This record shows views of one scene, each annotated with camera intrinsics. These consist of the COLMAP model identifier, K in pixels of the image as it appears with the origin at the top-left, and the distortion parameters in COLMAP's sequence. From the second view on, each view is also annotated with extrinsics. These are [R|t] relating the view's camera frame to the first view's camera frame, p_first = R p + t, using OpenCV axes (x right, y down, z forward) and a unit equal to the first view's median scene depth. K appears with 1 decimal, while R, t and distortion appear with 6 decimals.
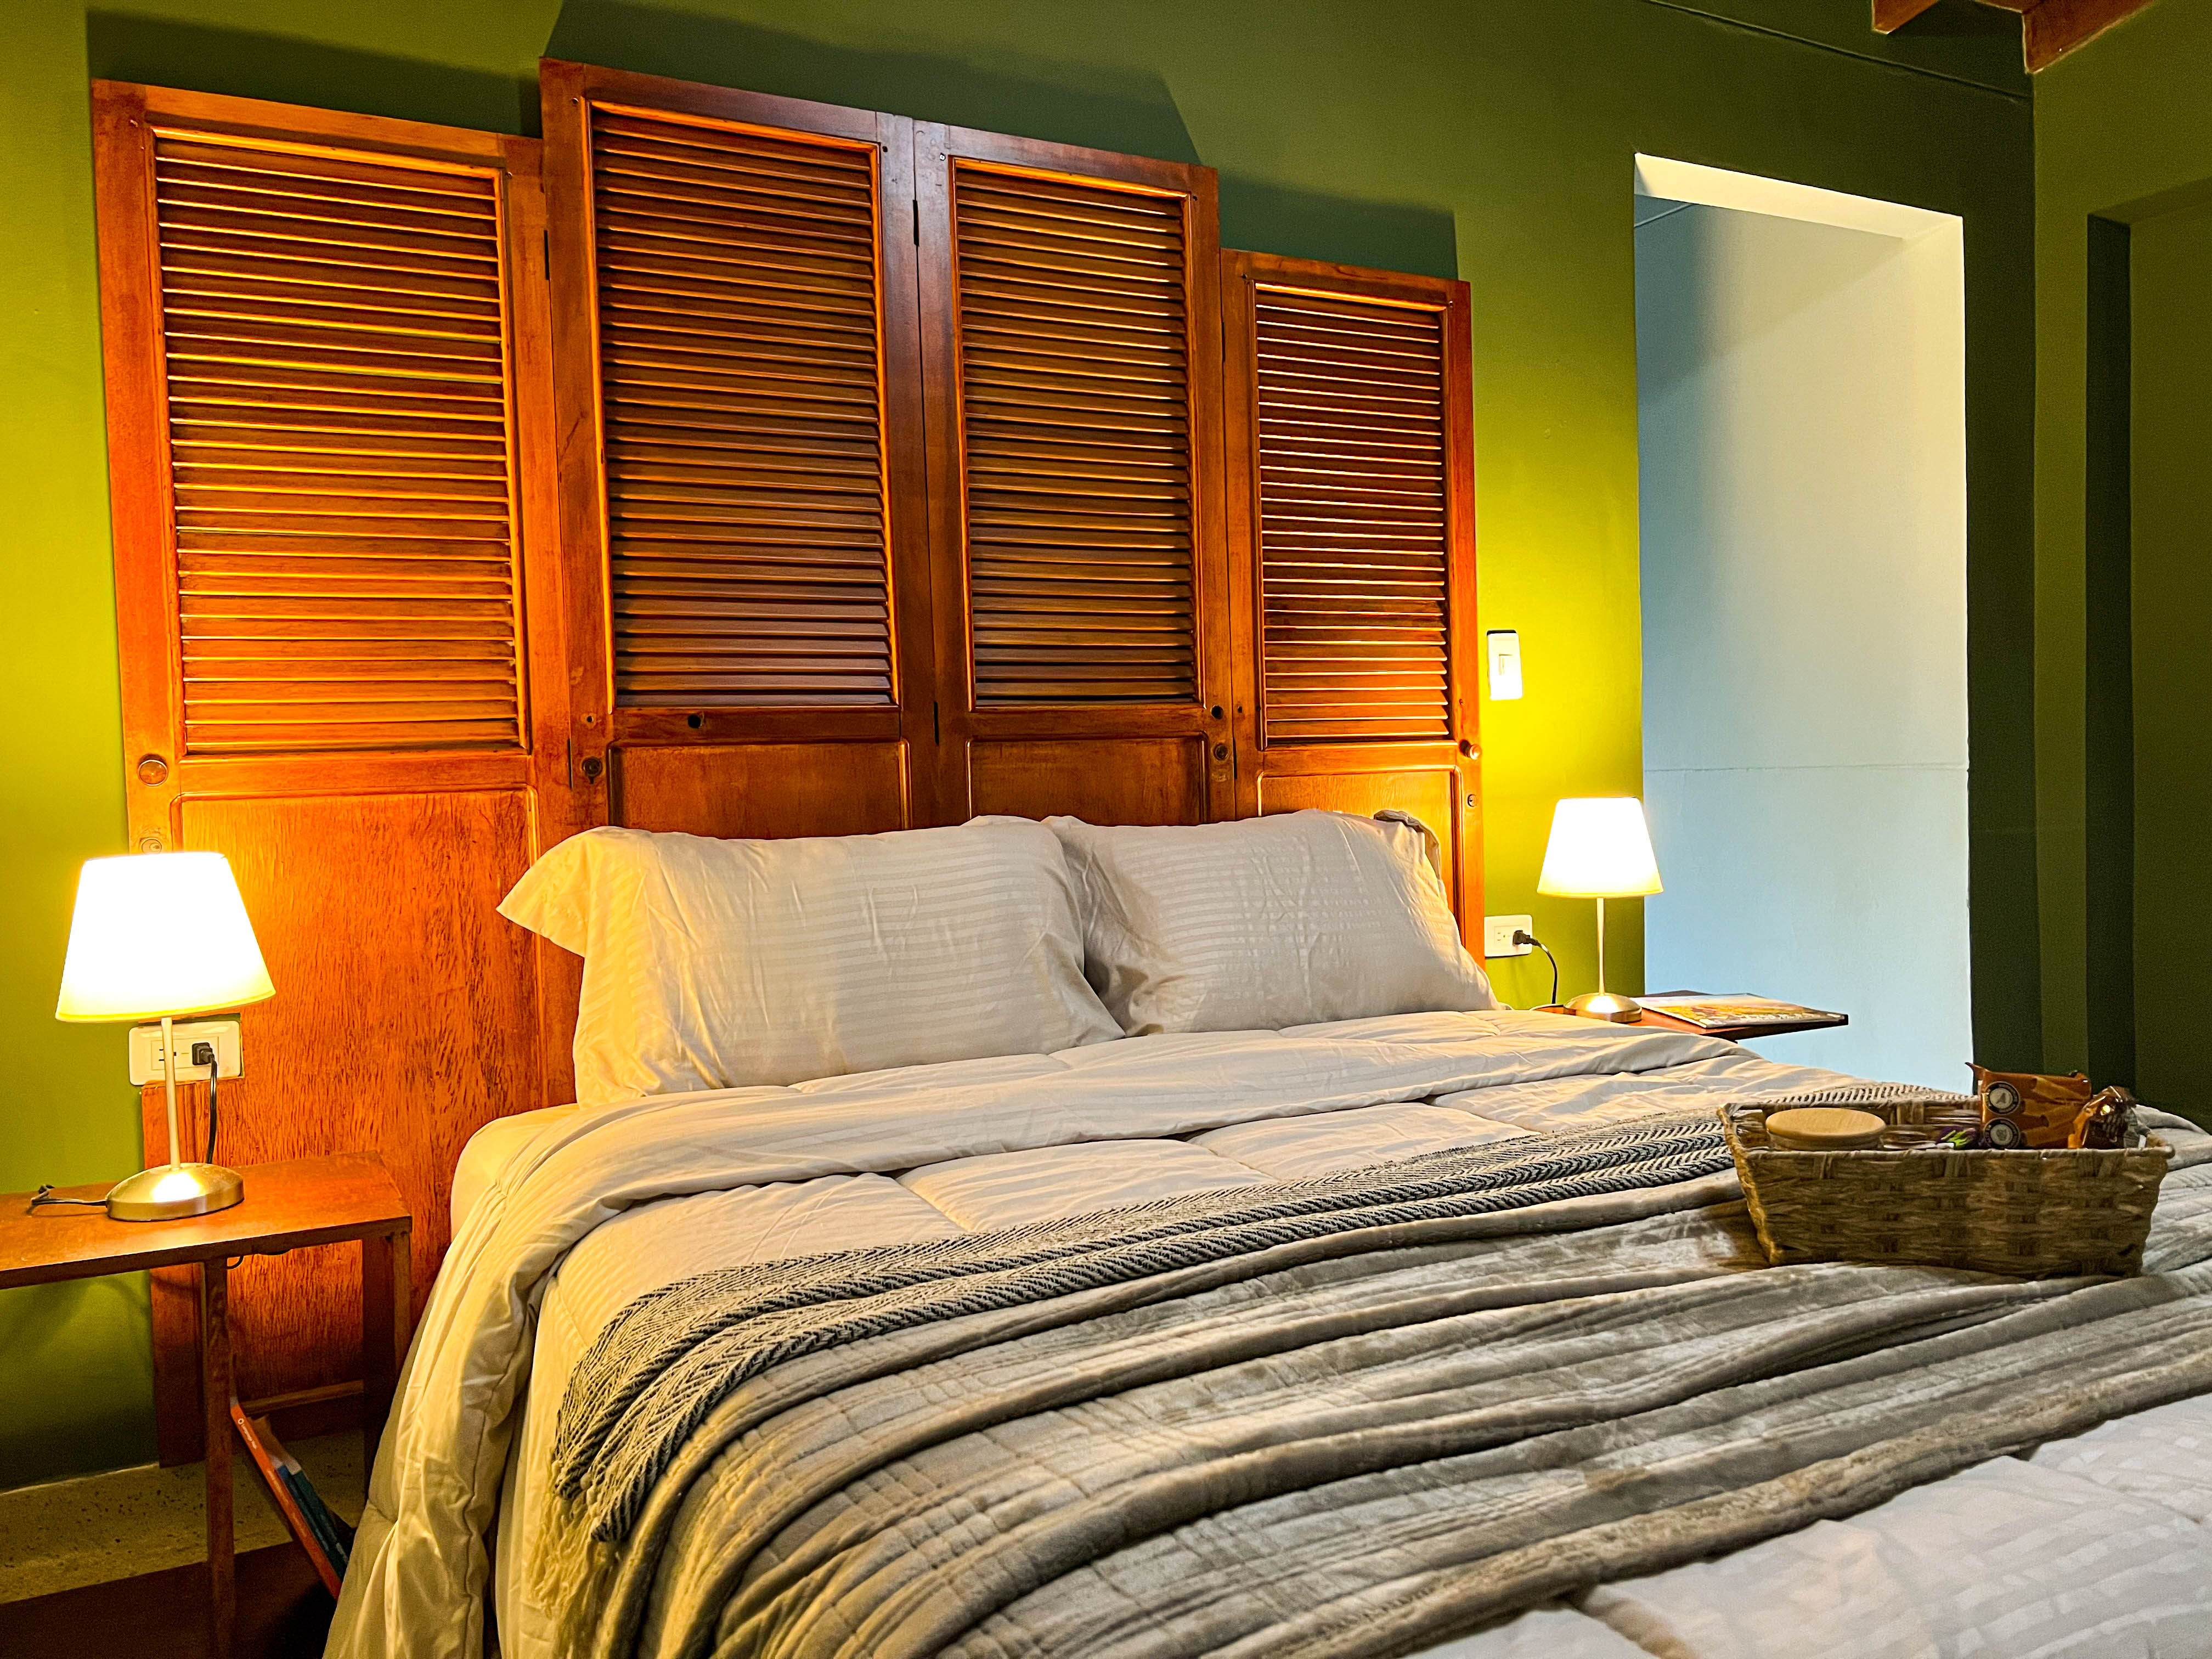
lens RADIAL K [[1666.1, 0, 1083.5], [0, 1666.1, 833.6], [0, 0, 1]] dist [0.041867, -0.038228]
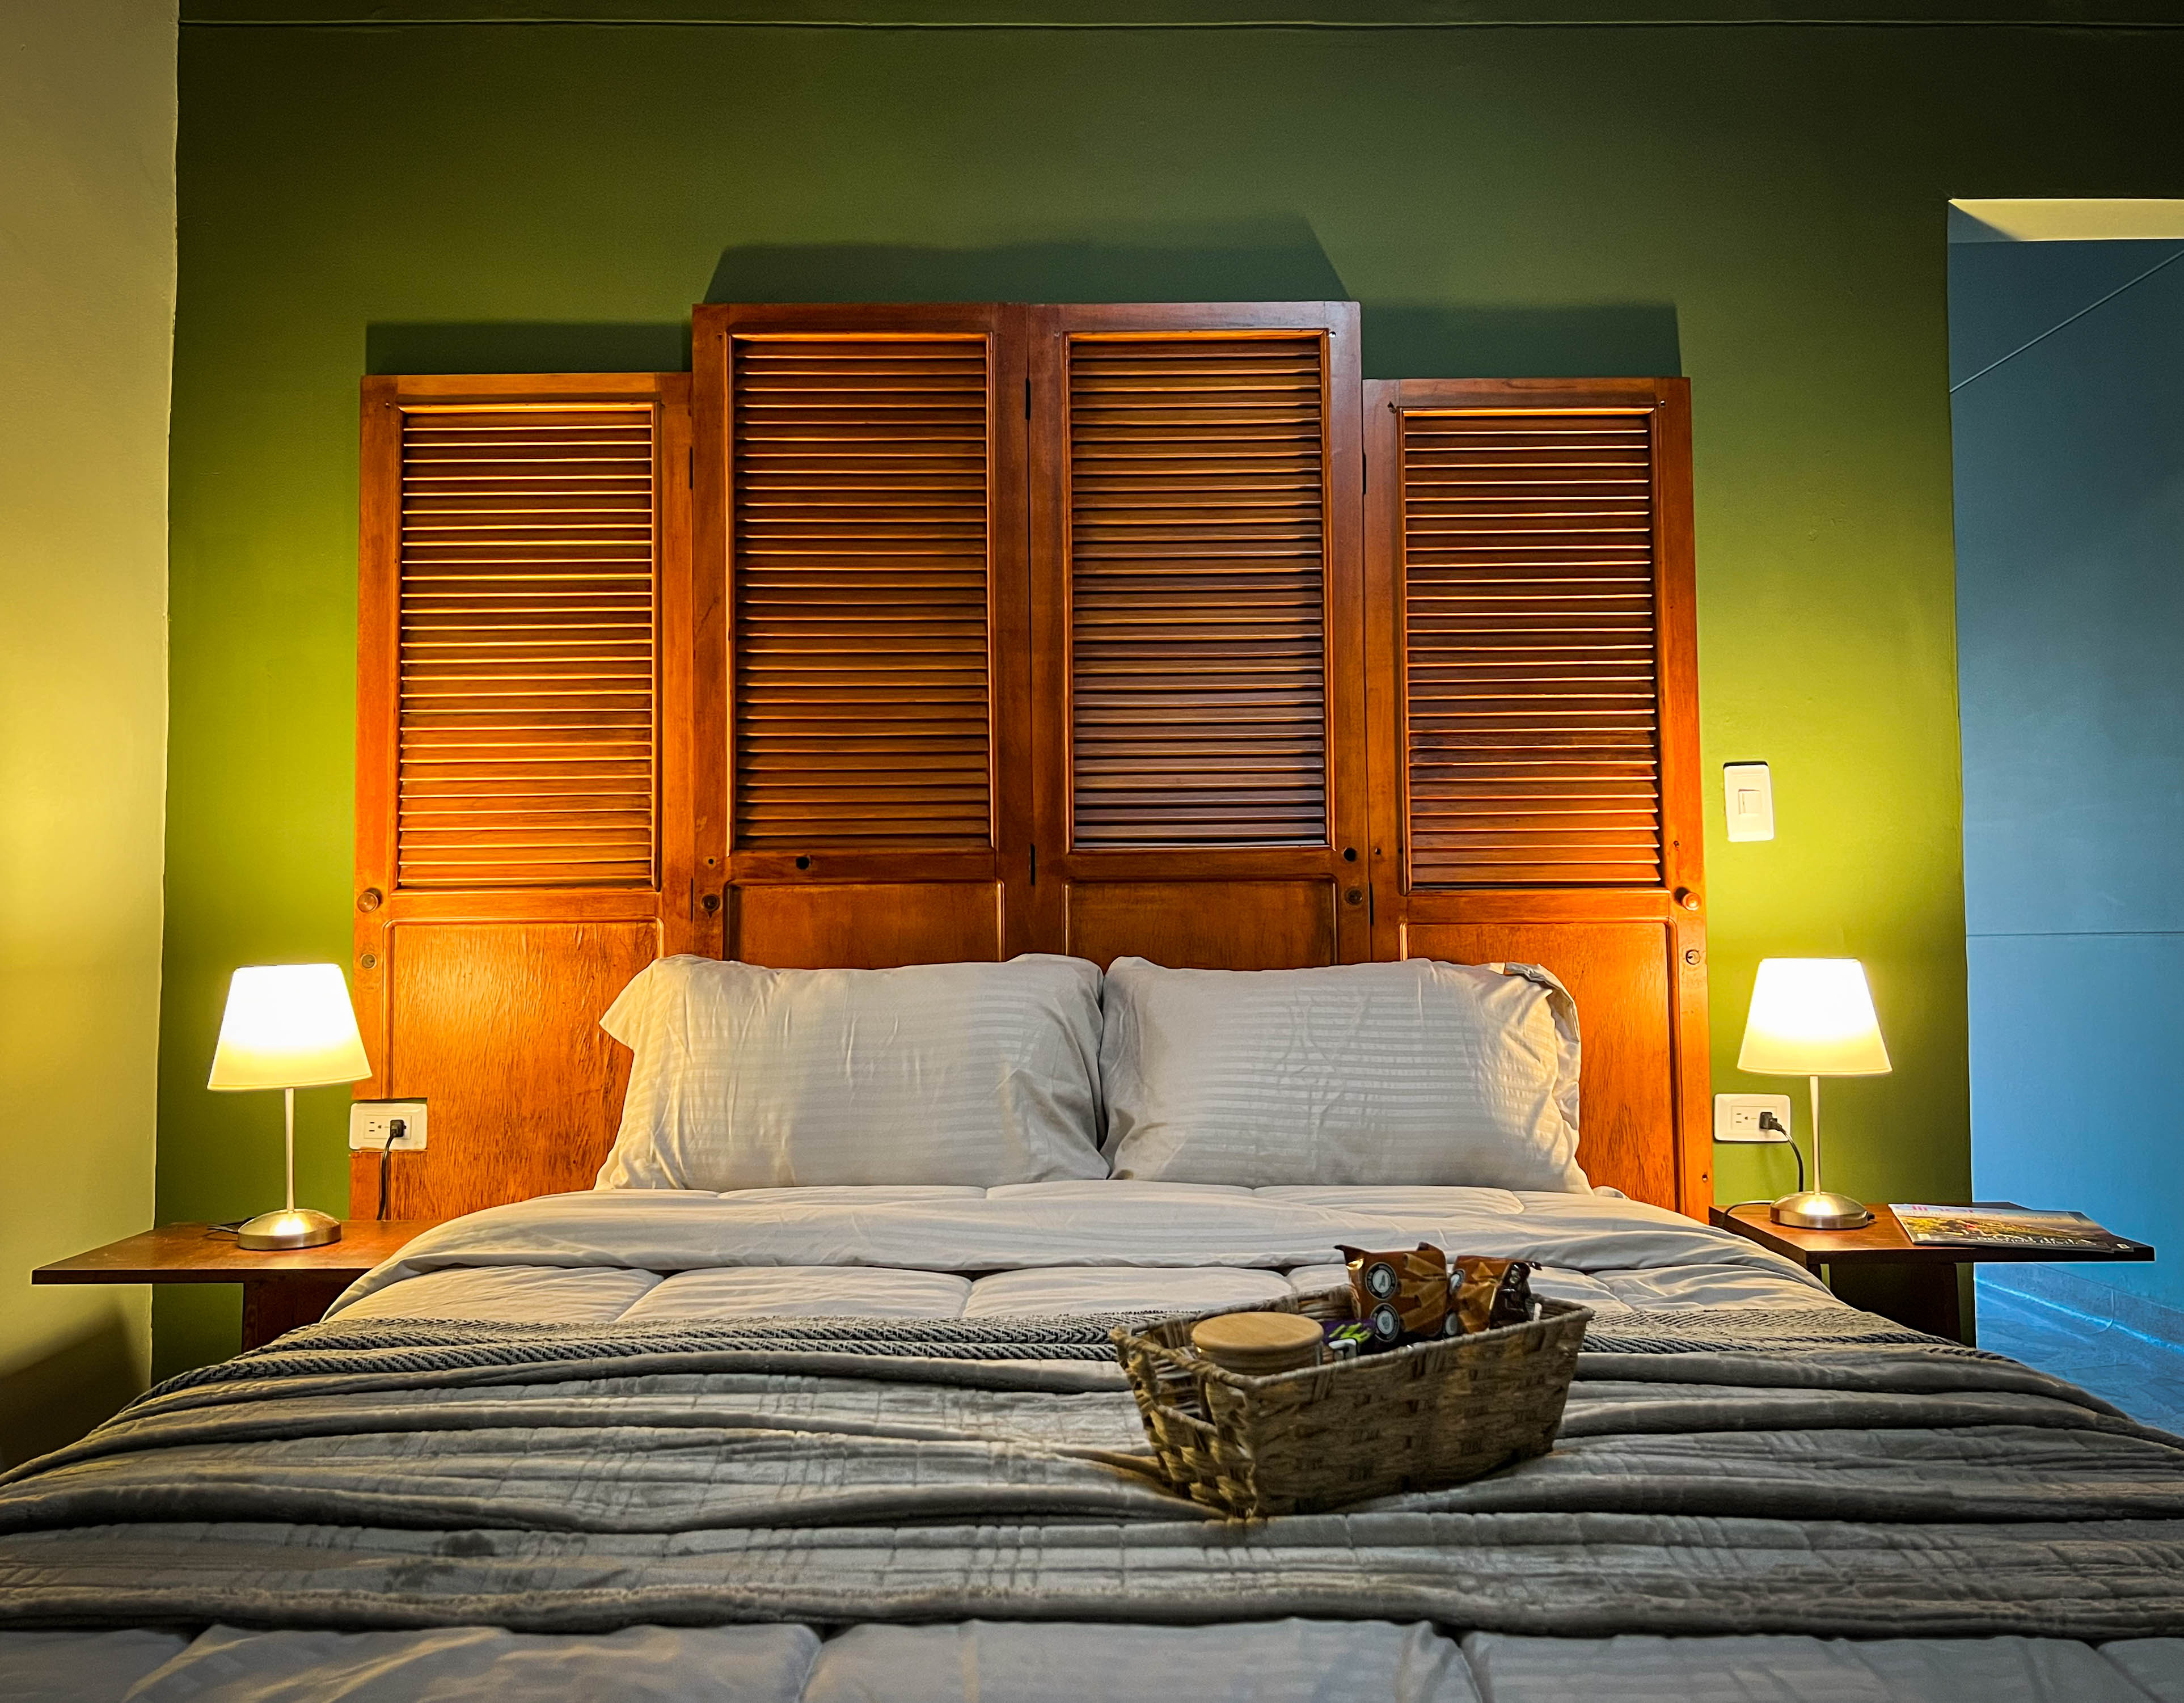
lens RADIAL K [[1721.9, 0, 1089.8], [0, 1721.9, 853.7], [0, 0, 1]] dist [0.060320, -0.067712]
pose [[0.892258, 0.000107, -0.451525, 0.478581], [-0.033589, 0.997245, -0.066138, -0.004050], [0.450274, 0.074179, 0.889804, 0.064816]]
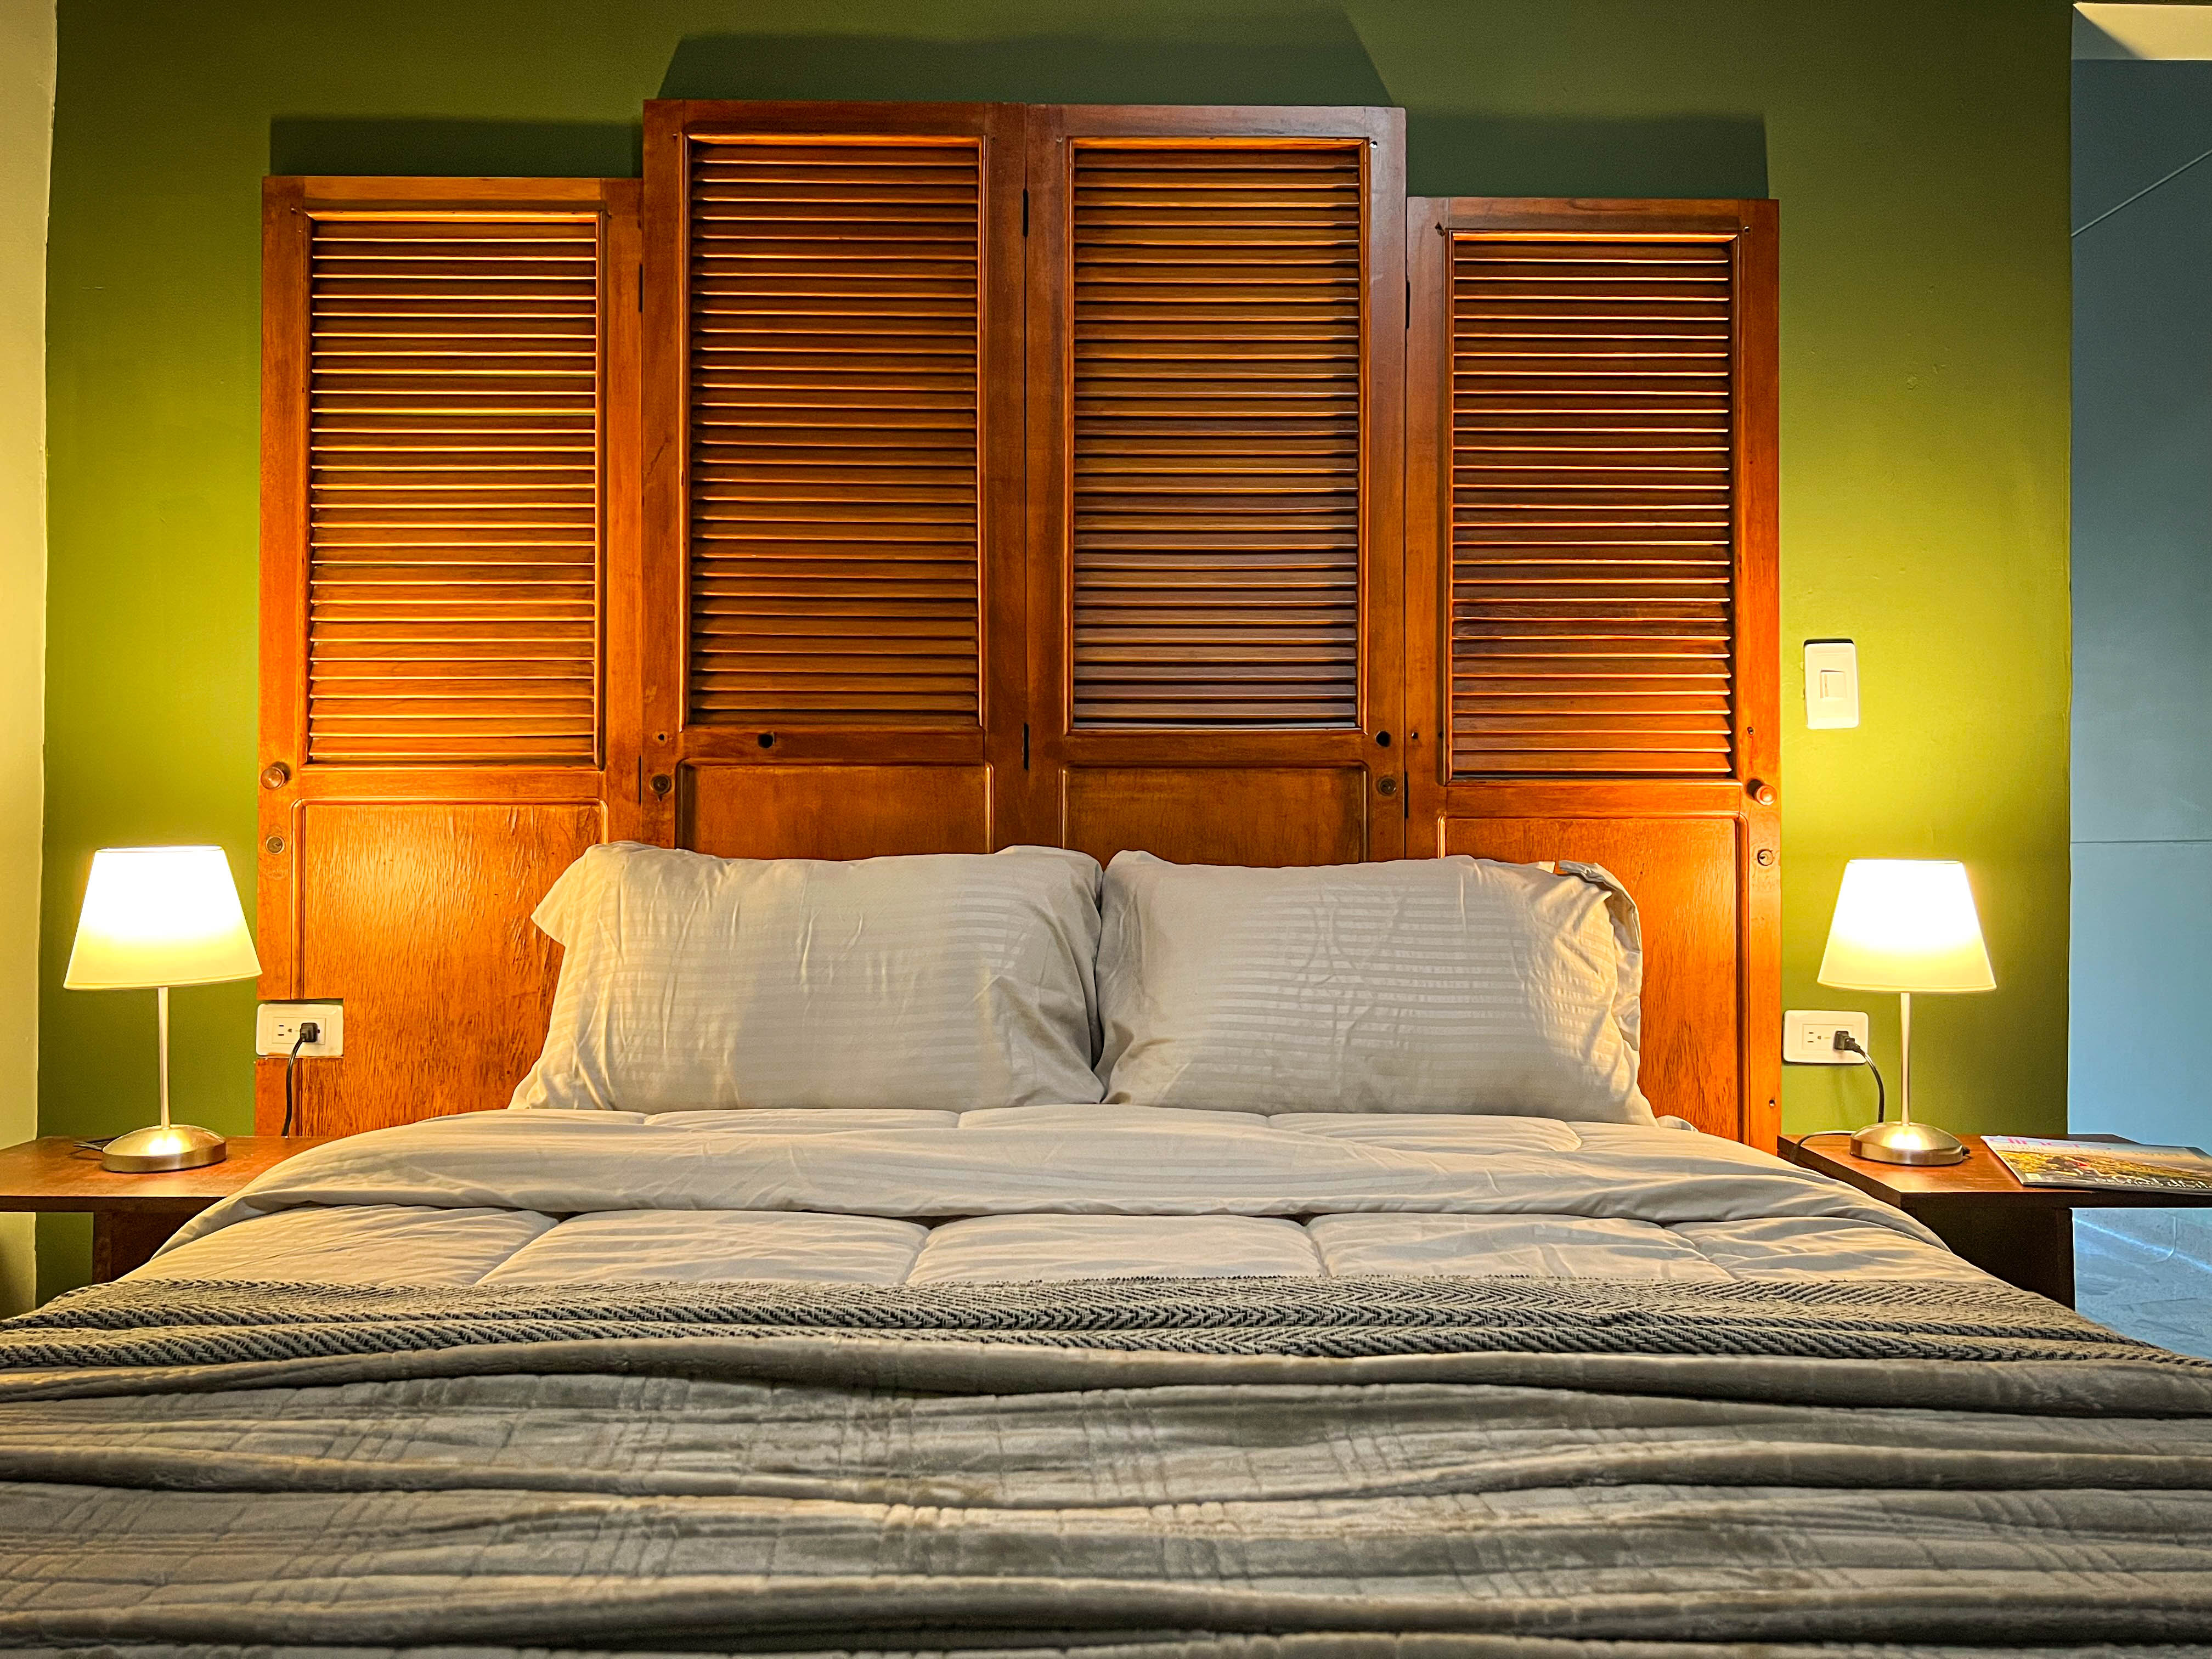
lens RADIAL K [[1666.1, 0, 1124.7], [0, 1666.1, 829.0], [0, 0, 1]] dist [0.041867, -0.038228]
pose [[0.894361, 0.028159, -0.446458, 0.416818], [-0.045120, 0.998606, -0.027401, 0.002426], [0.445064, 0.044651, 0.894385, 0.224275]]
